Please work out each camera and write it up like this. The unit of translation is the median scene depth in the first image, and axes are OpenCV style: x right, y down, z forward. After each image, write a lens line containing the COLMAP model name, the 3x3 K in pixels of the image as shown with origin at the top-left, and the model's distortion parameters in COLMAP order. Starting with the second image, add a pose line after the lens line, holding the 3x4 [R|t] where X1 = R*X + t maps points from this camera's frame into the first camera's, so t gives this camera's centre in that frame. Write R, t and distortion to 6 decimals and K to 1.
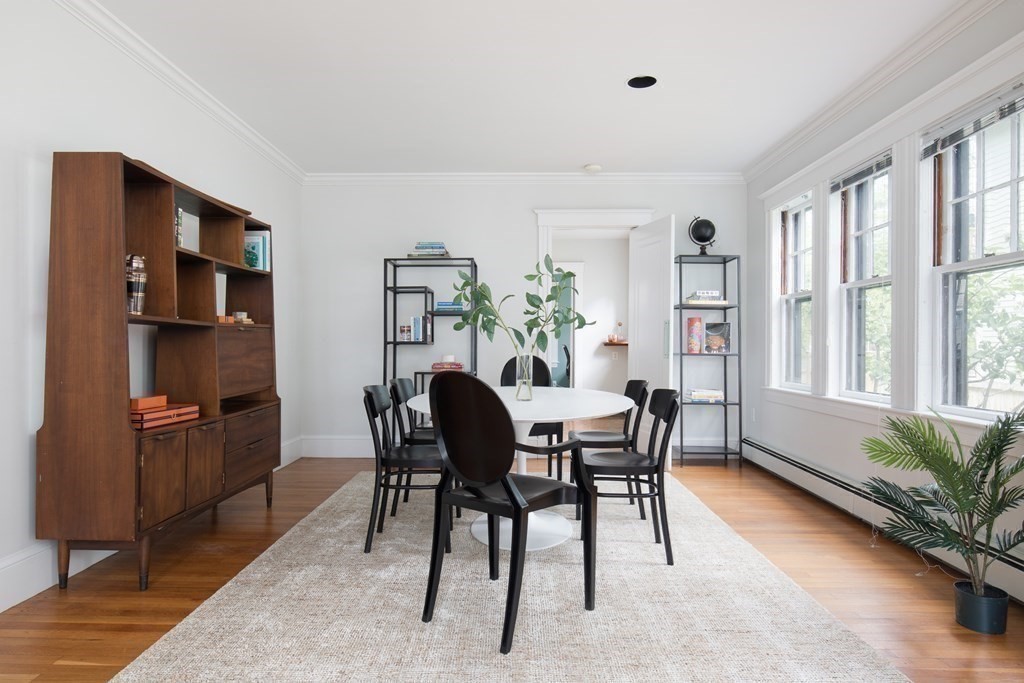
lens RADIAL K [[607.5, 0, 515.2], [0, 607.5, 341.5], [0, 0, 1]] dist [0.004515, -0.000987]
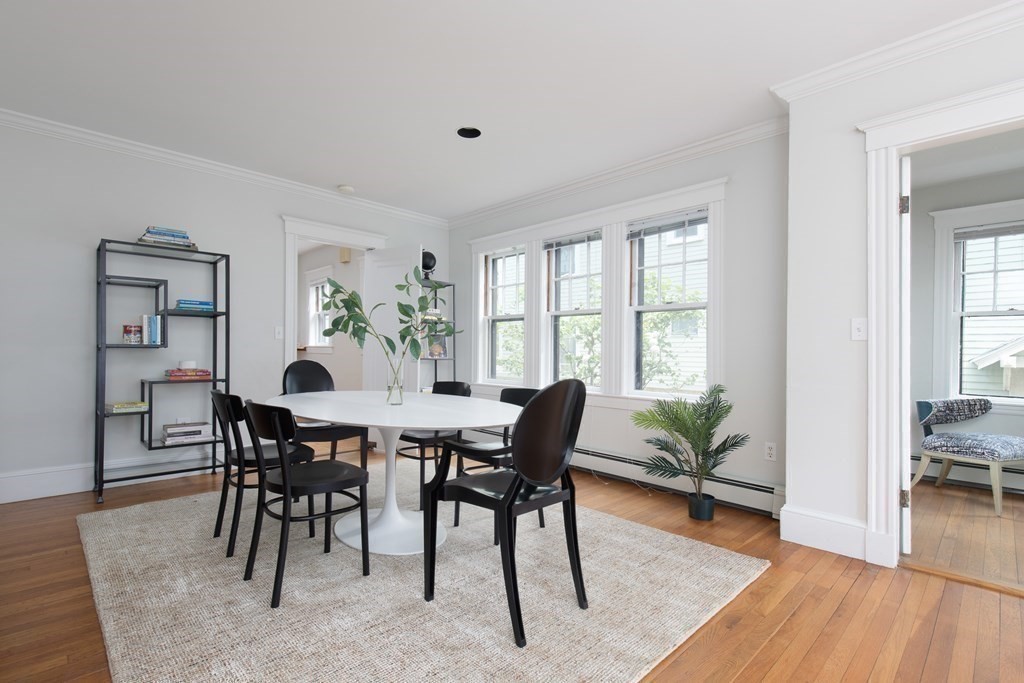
lens RADIAL K [[473.5, 0, 509.1], [0, 473.5, 349.8], [0, 0, 1]] dist [0.011369, -0.001133]
pose [[0.718918, 0.010253, 0.695020, -0.333288], [-0.015242, 0.999883, 0.001015, -0.001897], [-0.694928, -0.011323, 0.718990, 0.235218]]
